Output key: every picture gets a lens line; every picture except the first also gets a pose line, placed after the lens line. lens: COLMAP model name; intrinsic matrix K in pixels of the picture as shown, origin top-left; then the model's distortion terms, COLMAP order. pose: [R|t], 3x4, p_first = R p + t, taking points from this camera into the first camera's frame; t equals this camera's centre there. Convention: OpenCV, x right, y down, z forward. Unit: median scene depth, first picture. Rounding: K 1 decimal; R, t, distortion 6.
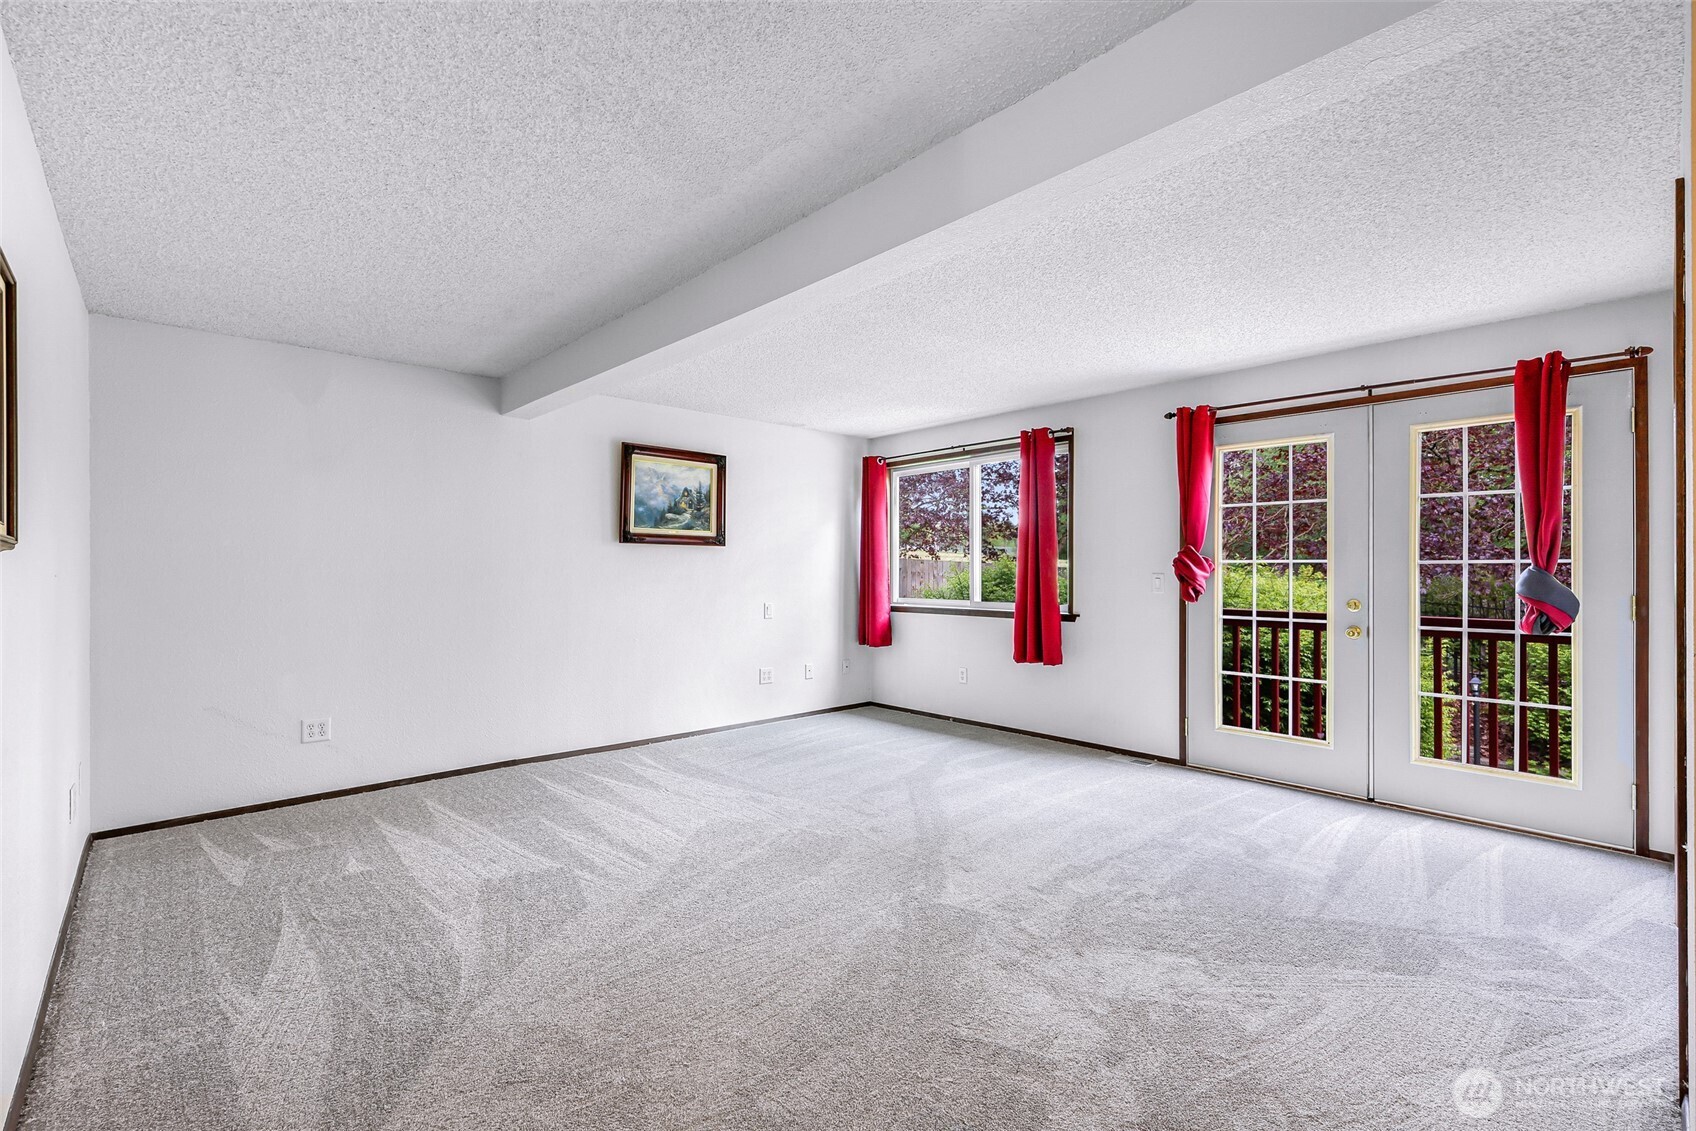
lens RADIAL K [[751.3, 0, 843.7], [0, 751.3, 570.8], [0, 0, 1]] dist [-0.000621, -0.000088]
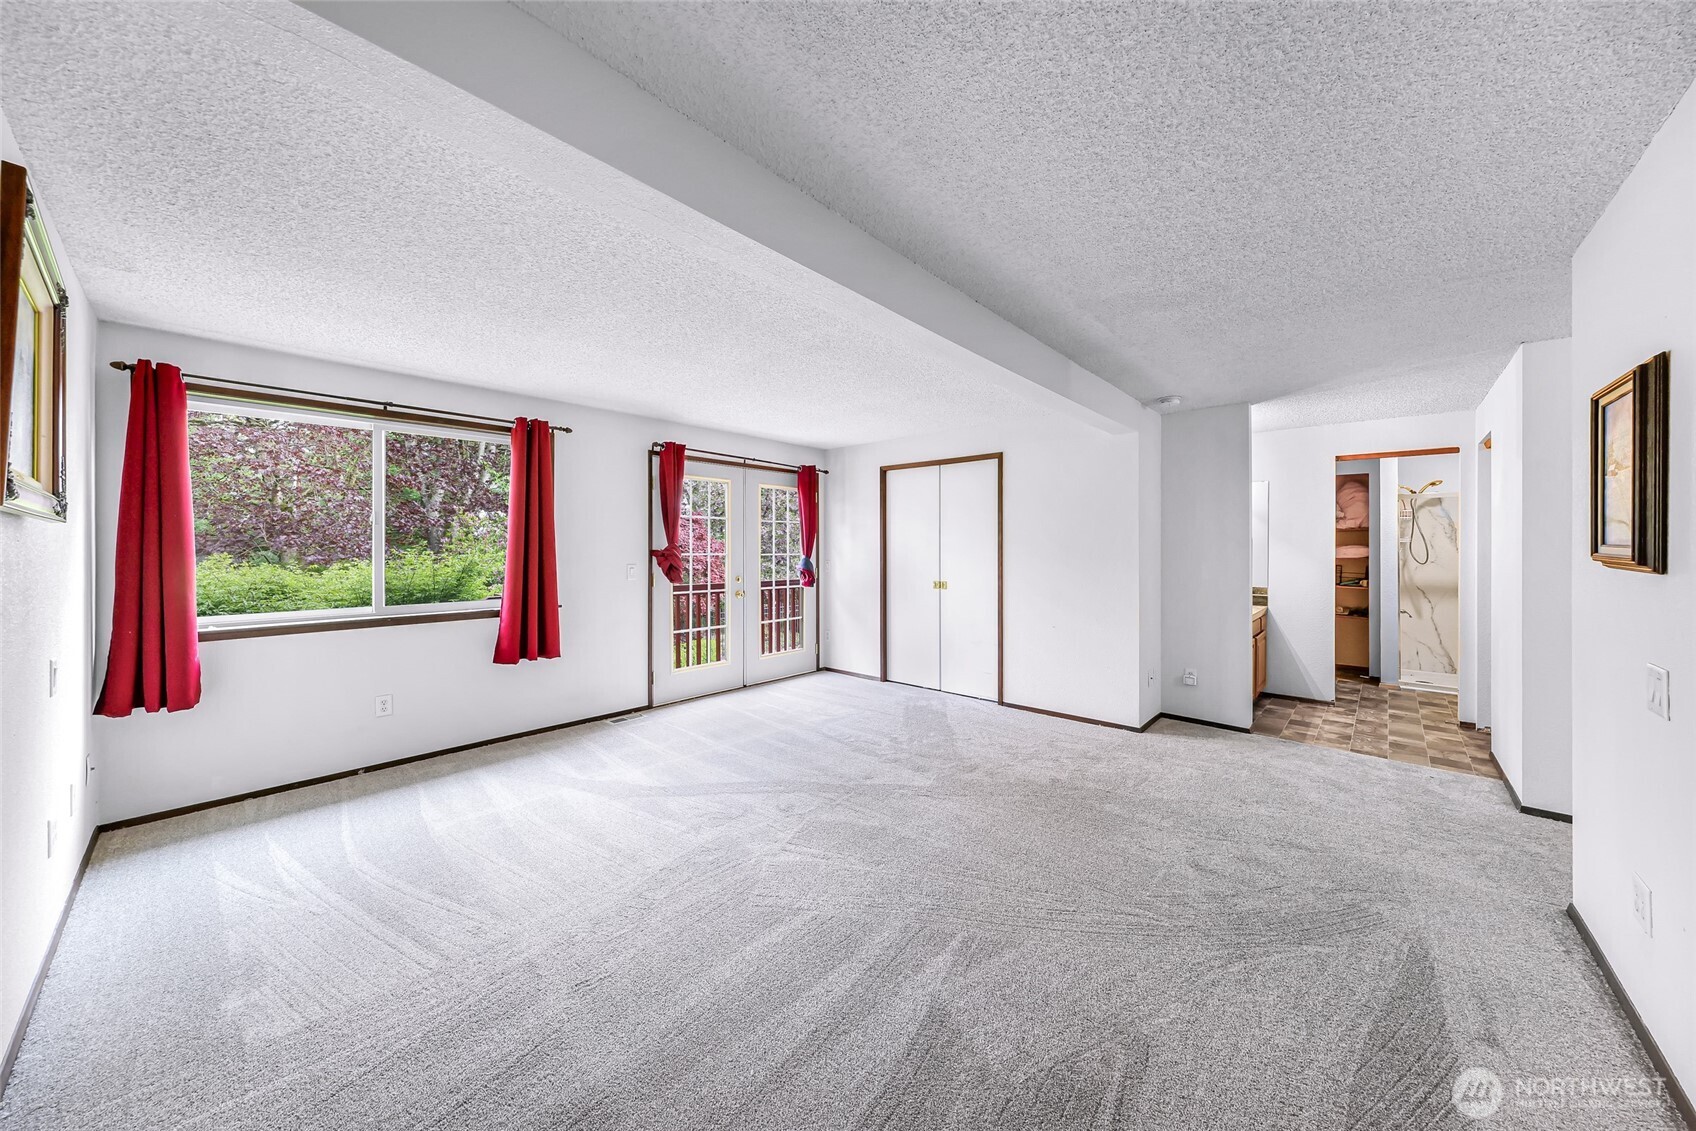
lens RADIAL K [[582.5, 0, 840.6], [0, 582.5, 548.6], [0, 0, 1]] dist [0.000281, -0.000020]
pose [[-0.096713, 0.000646, 0.995312, -0.625487], [0.006206, 0.999981, -0.000046, -0.021458], [-0.995293, 0.006173, -0.096715, 0.790913]]
